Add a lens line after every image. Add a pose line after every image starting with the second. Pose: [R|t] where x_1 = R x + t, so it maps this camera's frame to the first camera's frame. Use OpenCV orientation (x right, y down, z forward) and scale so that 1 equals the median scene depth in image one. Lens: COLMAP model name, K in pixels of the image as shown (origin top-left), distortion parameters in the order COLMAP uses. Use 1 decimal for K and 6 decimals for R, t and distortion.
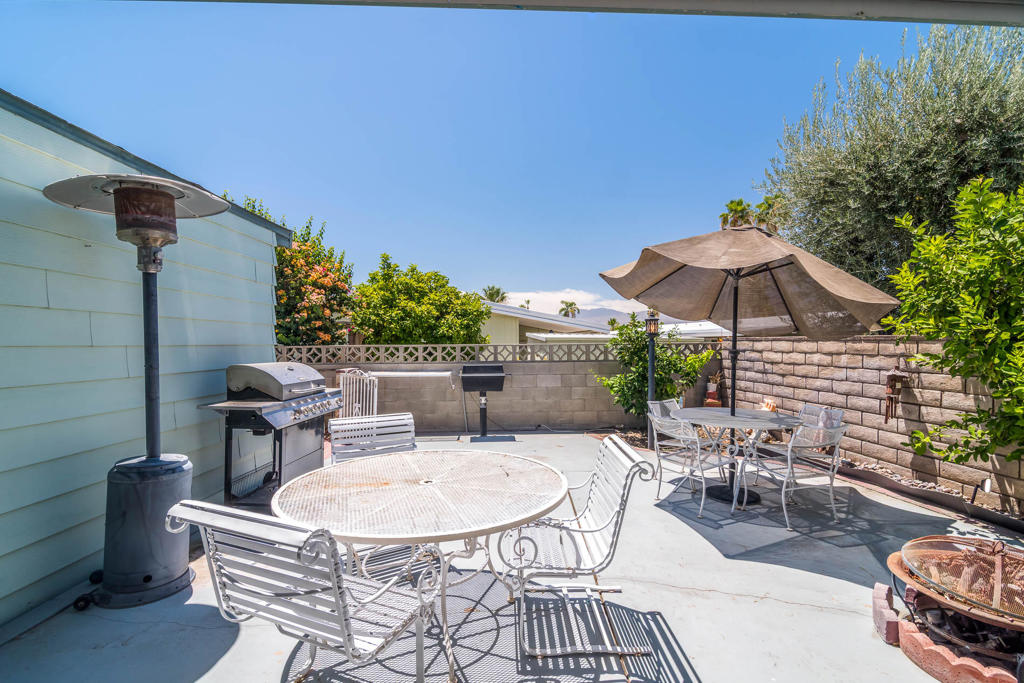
lens RADIAL K [[457.4, 0, 511.8], [0, 457.4, 344.4], [0, 0, 1]] dist [0.011411, -0.010095]
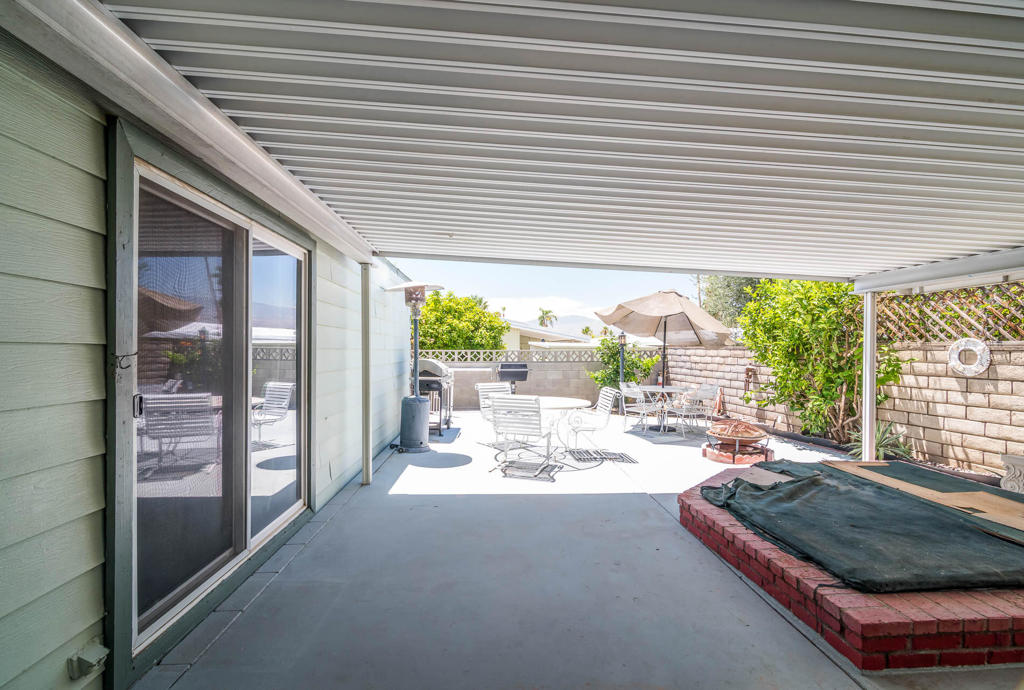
lens RADIAL K [[460.0, 0, 511.8], [0, 460.0, 350.8], [0, 0, 1]] dist [0.015185, -0.012279]
pose [[0.998195, 0.007301, 0.059609, -0.198042], [-0.007331, 0.999973, 0.000289, 0.002026], [-0.059606, -0.000726, 0.998222, -0.658913]]
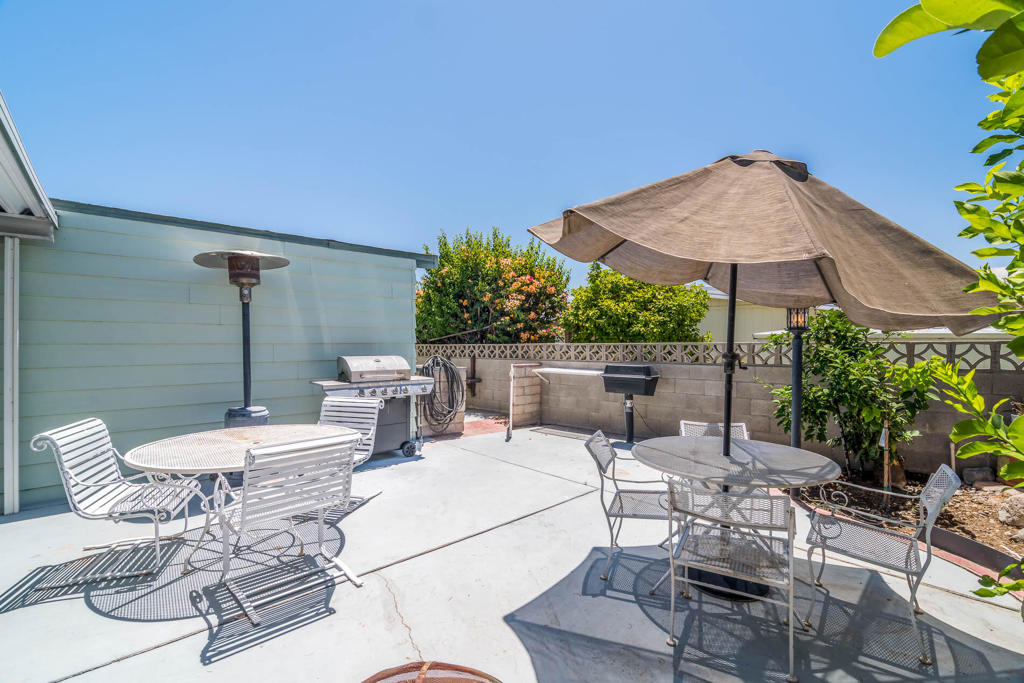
lens RADIAL K [[451.7, 0, 512.0], [0, 451.7, 341.5], [0, 0, 1]] dist [0.000040, -0.000286]
pose [[0.686216, 0.000207, -0.727397, 0.542263], [-0.001259, 0.999999, -0.000903, -0.002980], [0.727396, 0.001535, 0.686216, 0.251239]]
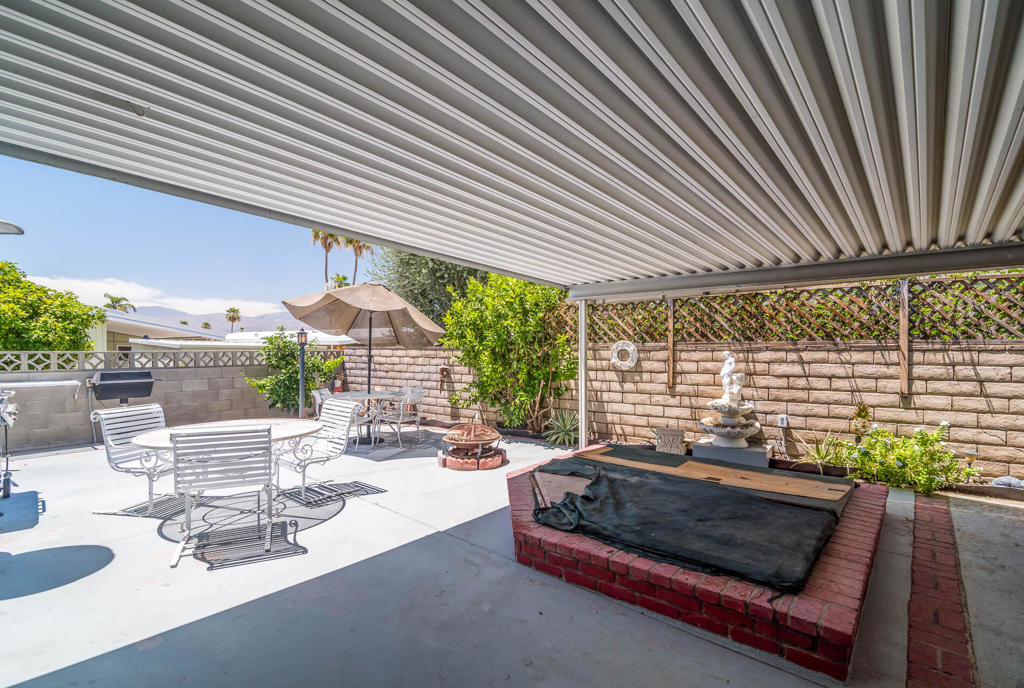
lens RADIAL K [[460.0, 0, 511.8], [0, 460.0, 349.8], [0, 0, 1]] dist [0.015185, -0.012279]
pose [[0.660084, 0.004705, 0.751177, -0.325554], [-0.001856, 0.999988, -0.004633, 0.000066], [-0.751190, 0.001664, 0.660084, -0.373787]]
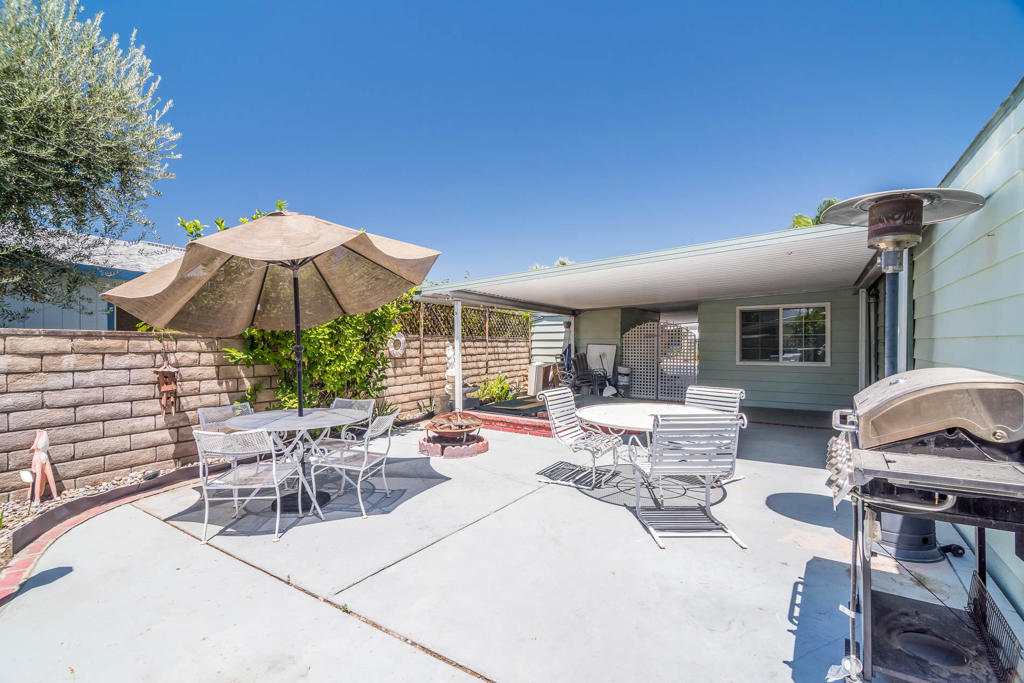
lens RADIAL K [[451.7, 0, 512.0], [0, 451.7, 341.5], [0, 0, 1]] dist [0.000040, -0.000286]
pose [[-0.837920, 0.007668, 0.545739, -0.278736], [0.005453, 0.999969, -0.005677, 0.007981], [-0.545765, -0.001781, -0.837936, 1.127668]]
